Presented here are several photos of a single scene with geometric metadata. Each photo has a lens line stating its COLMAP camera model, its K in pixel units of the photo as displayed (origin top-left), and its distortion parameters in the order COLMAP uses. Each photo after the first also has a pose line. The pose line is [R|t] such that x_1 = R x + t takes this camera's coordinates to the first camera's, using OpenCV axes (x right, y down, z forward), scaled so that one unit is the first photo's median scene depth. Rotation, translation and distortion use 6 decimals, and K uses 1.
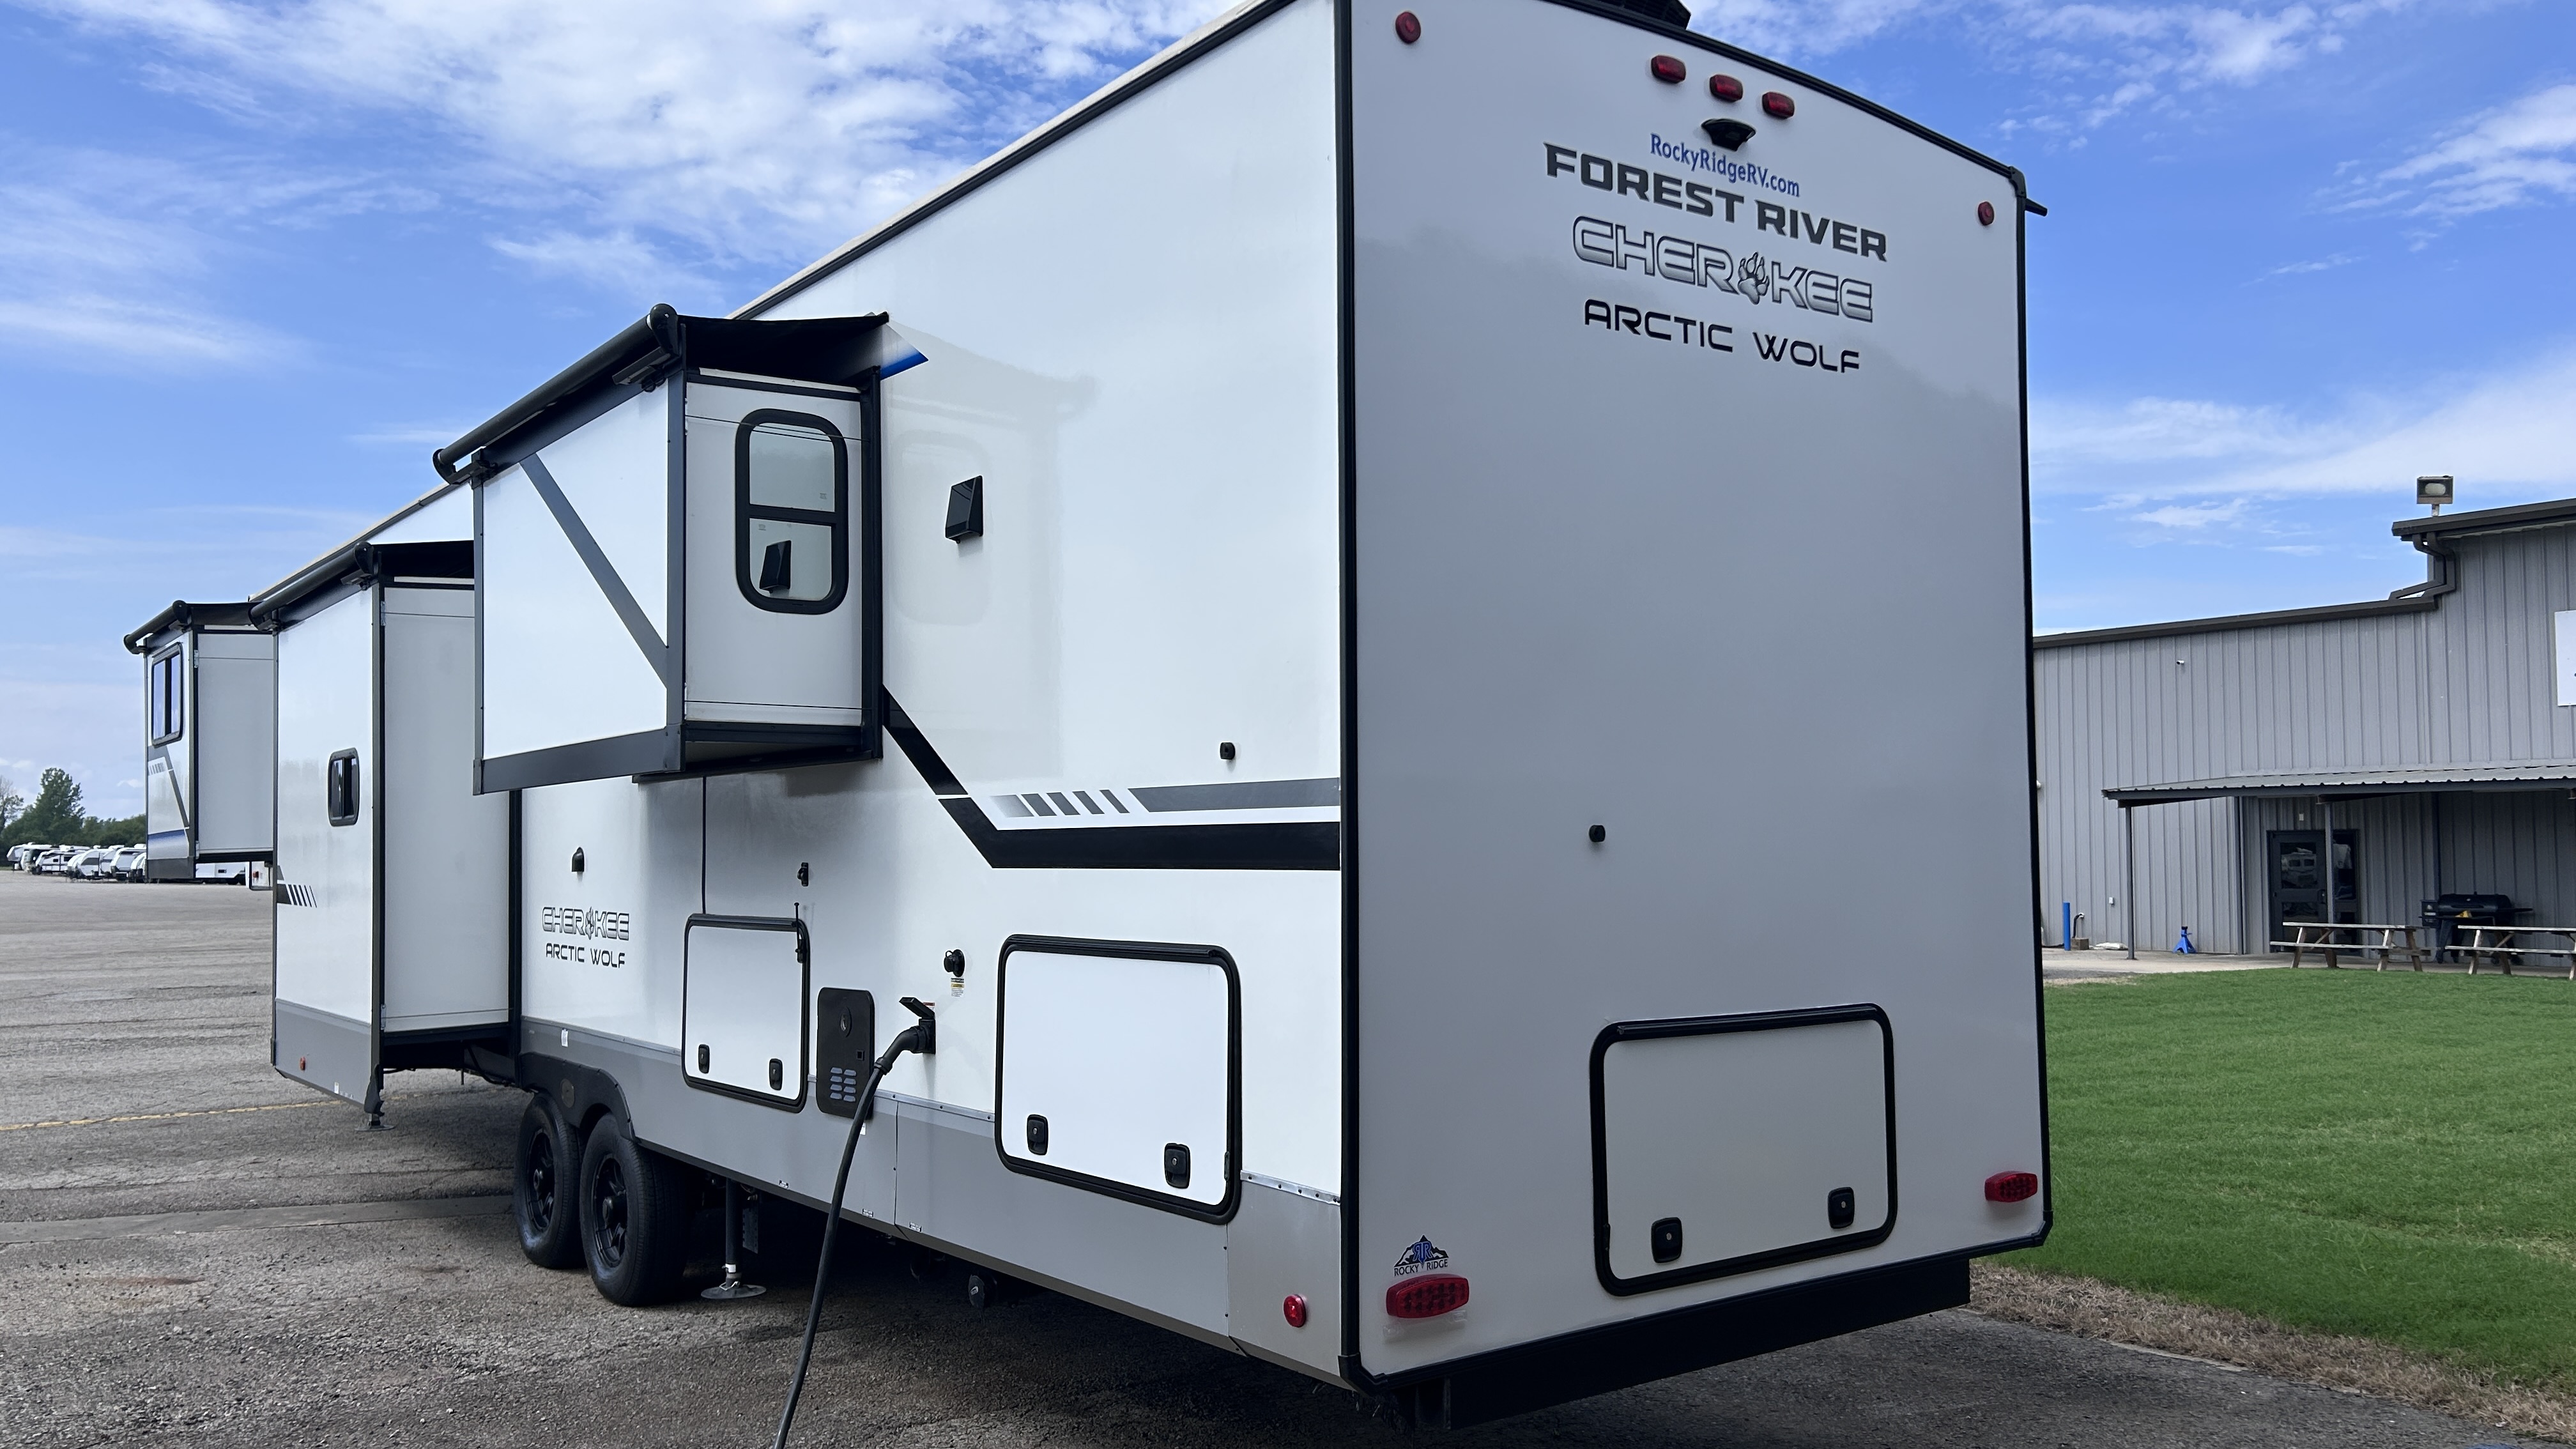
lens RADIAL K [[1944.8, 0, 1296.8], [0, 1944.8, 737.0], [0, 0, 1]] dist [0.072301, -0.073001]
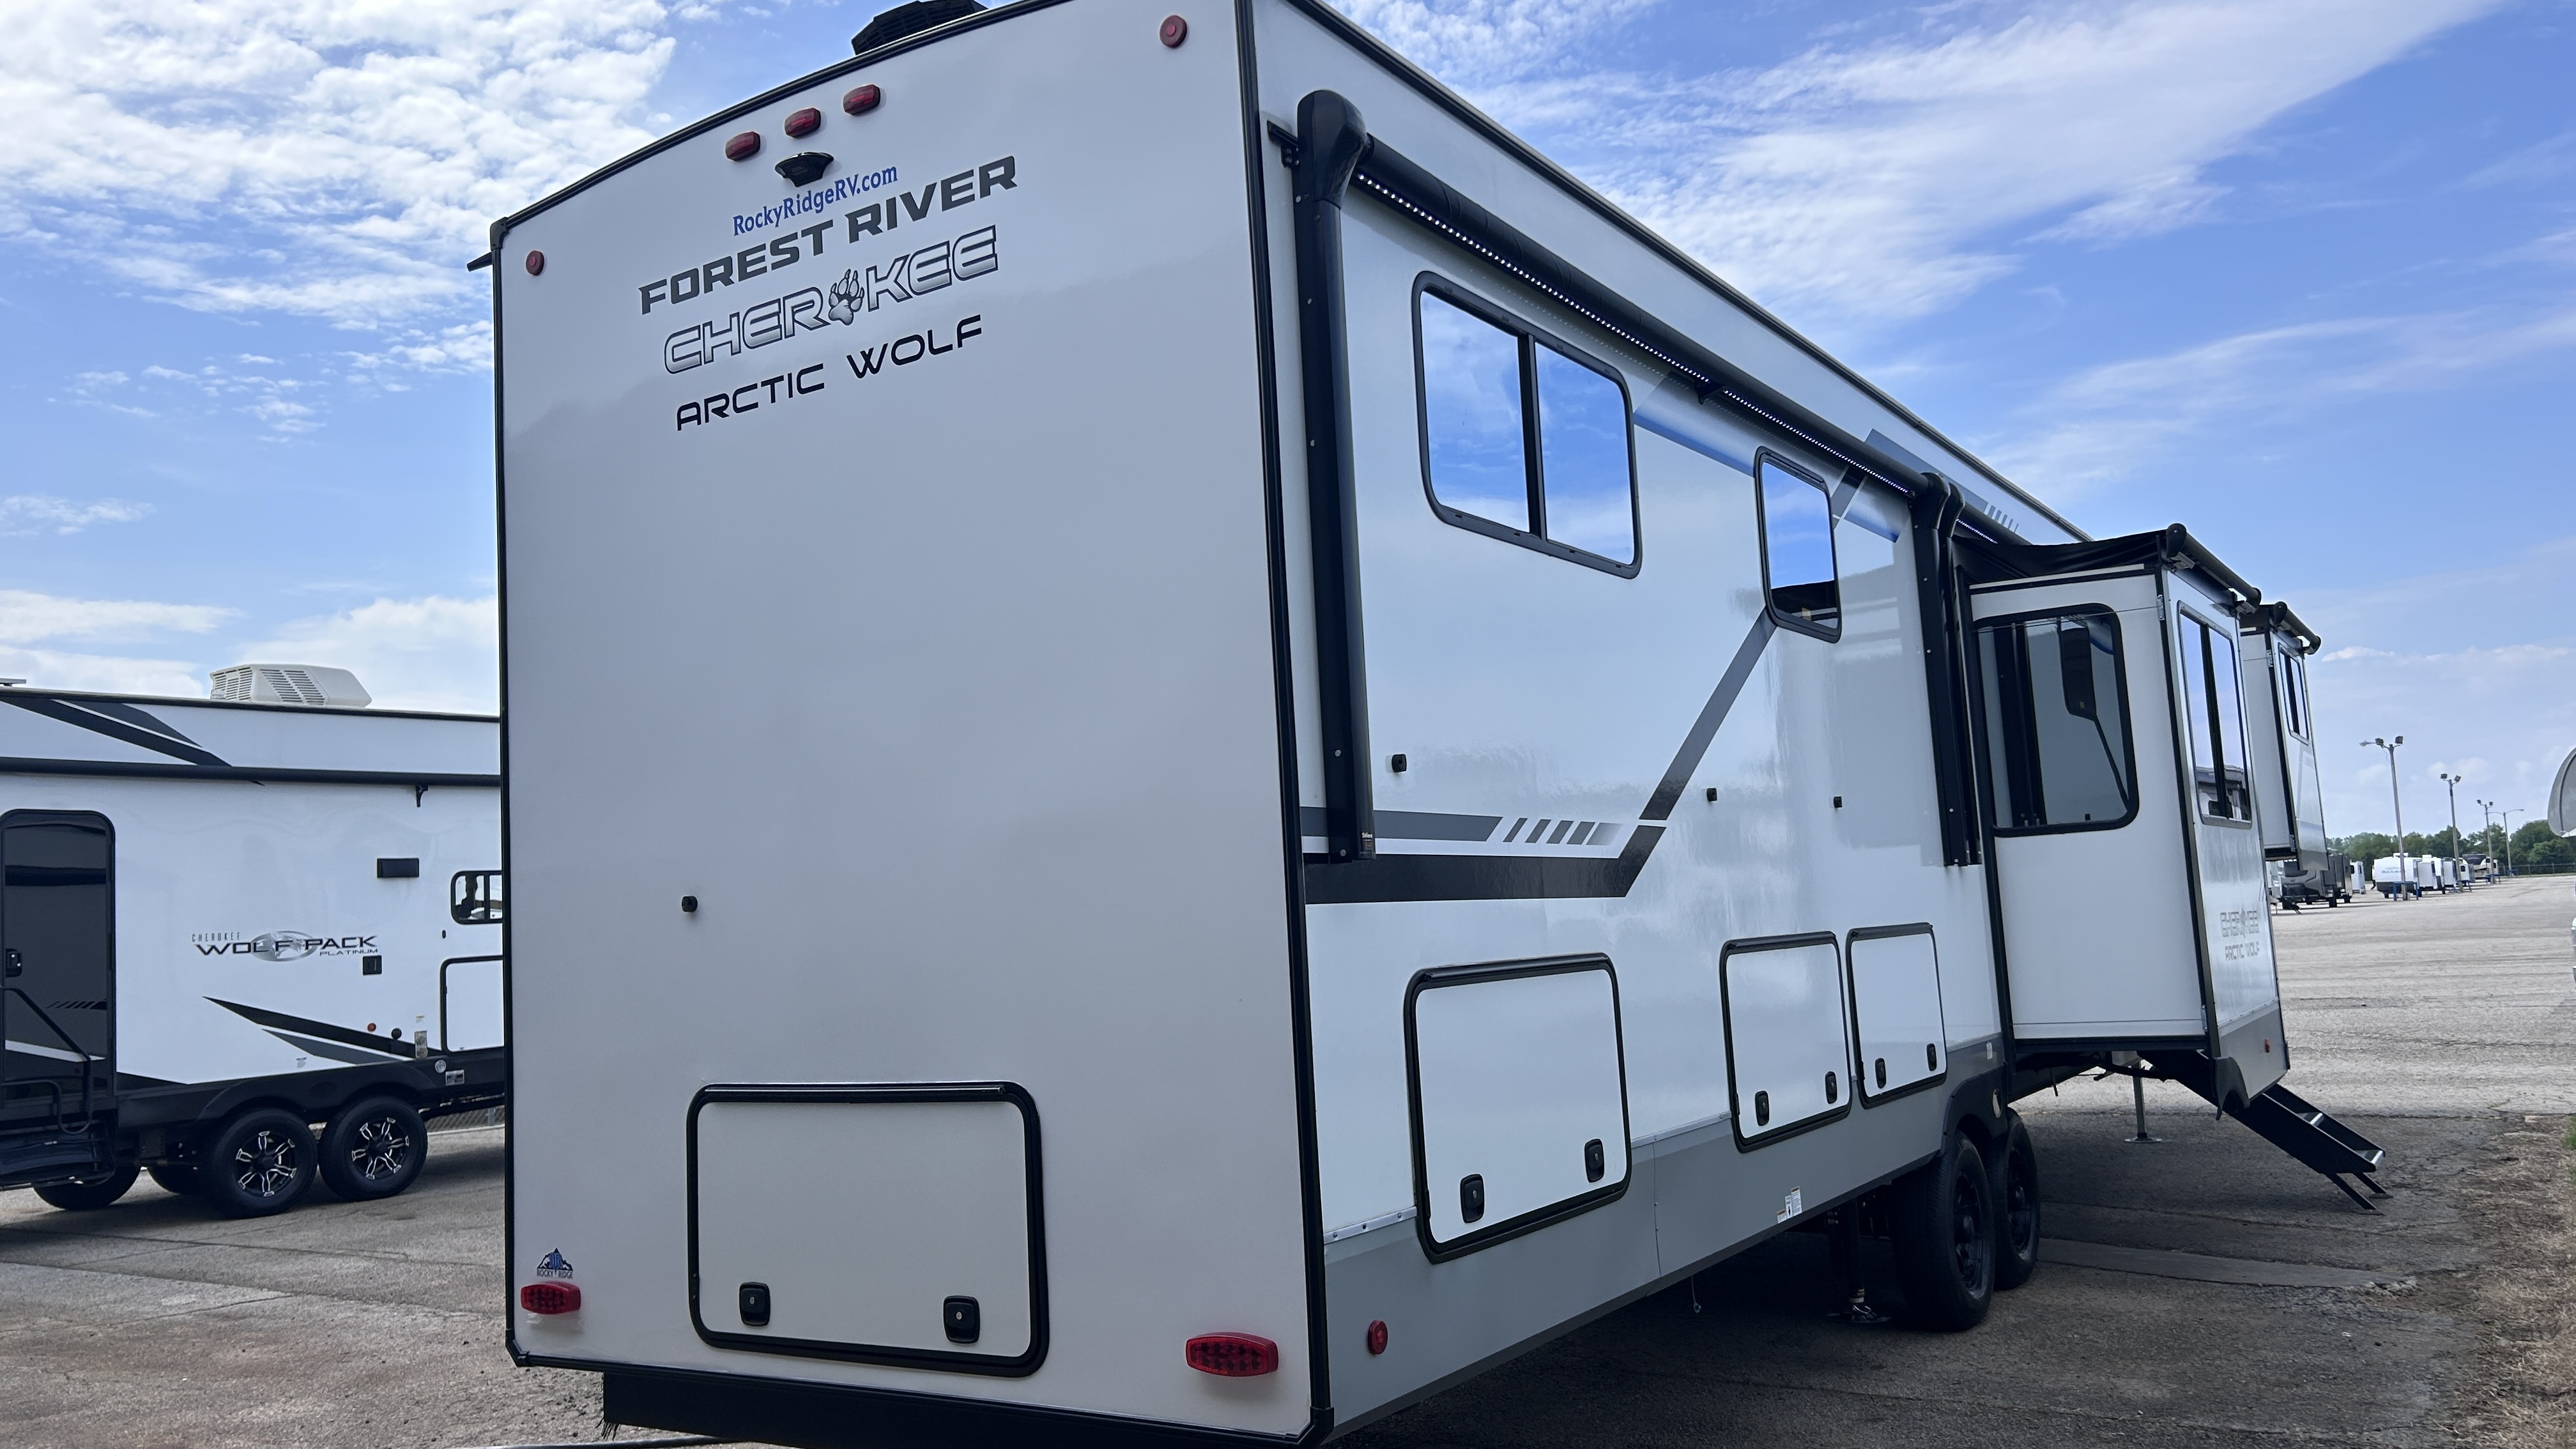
lens RADIAL K [[1944.8, 0, 1272.5], [0, 1944.8, 730.6], [0, 0, 1]] dist [0.072301, -0.073001]
pose [[0.332166, -0.108420, -0.936969, 1.121392], [0.103128, 0.991591, -0.078180, 0.063820], [0.937566, -0.070659, 0.340554, 0.829385]]
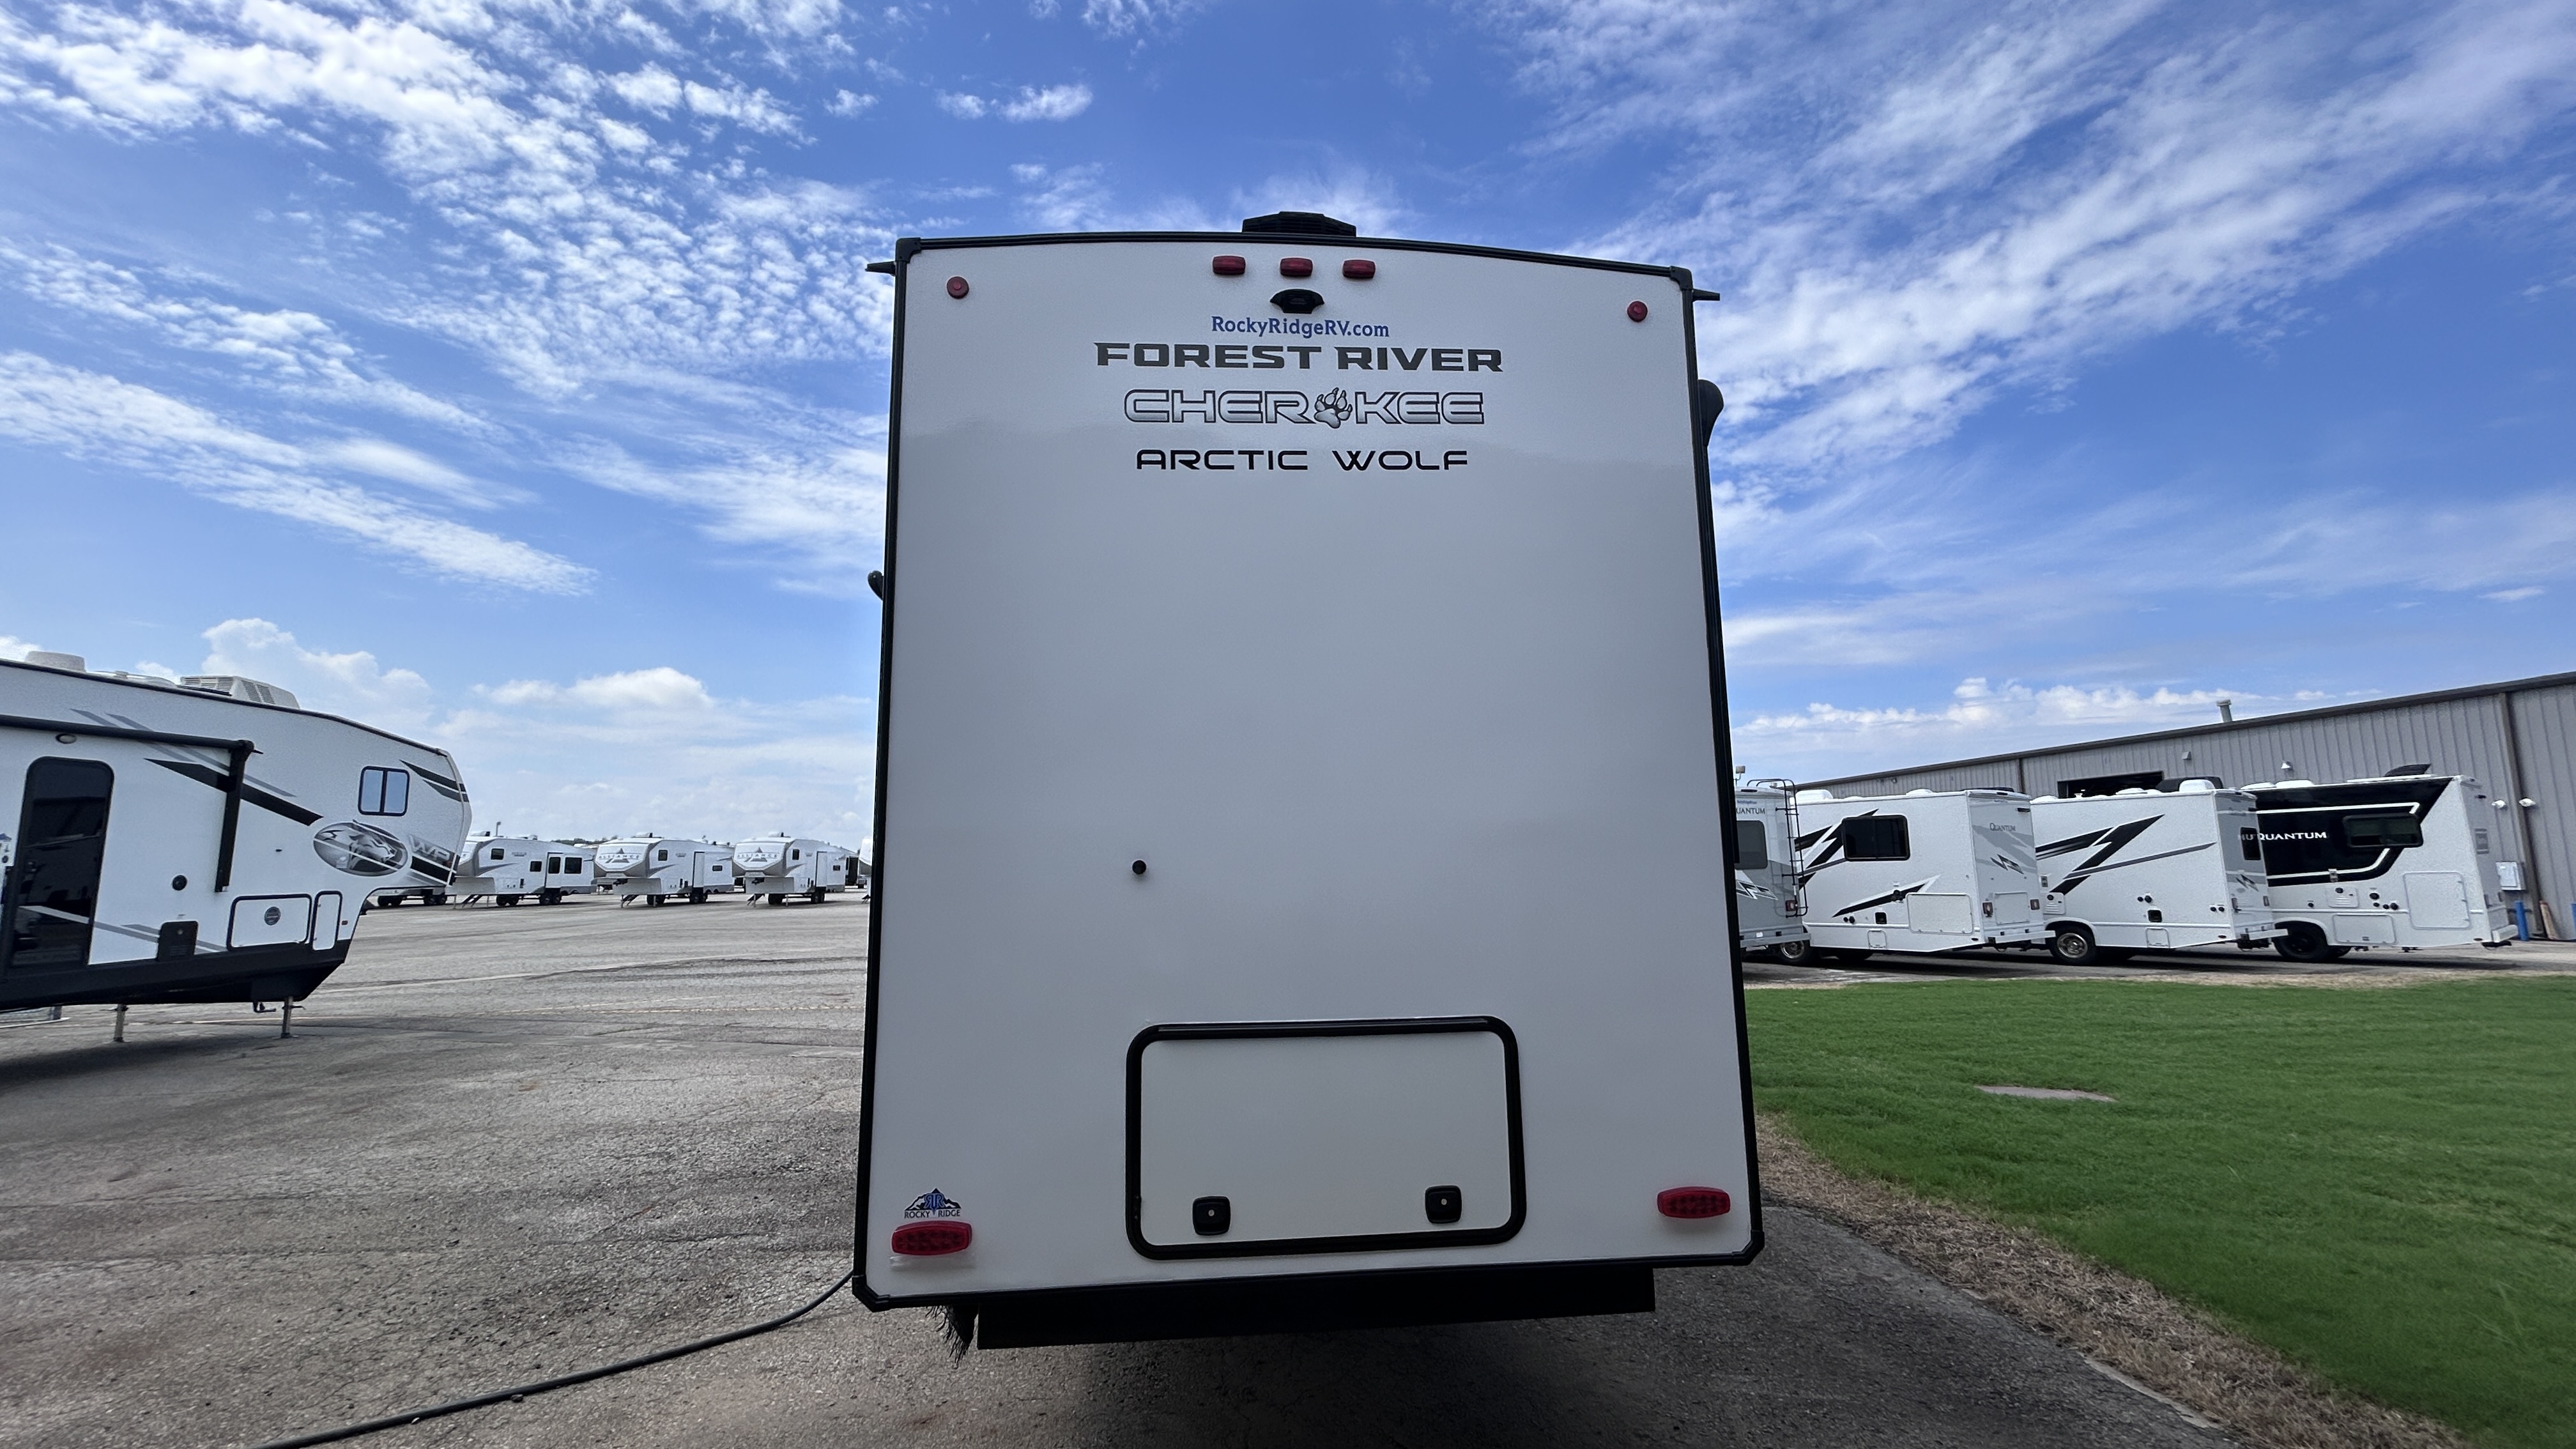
lens RADIAL K [[1038.7, 0, 1280.0], [0, 1038.7, 723.9], [0, 0, 1]] dist [0.004542, -0.000672]
pose [[0.847543, -0.078830, -0.524840, 0.513669], [0.038748, 0.995459, -0.086944, 0.017095], [0.529310, 0.053352, 0.846749, 0.427579]]
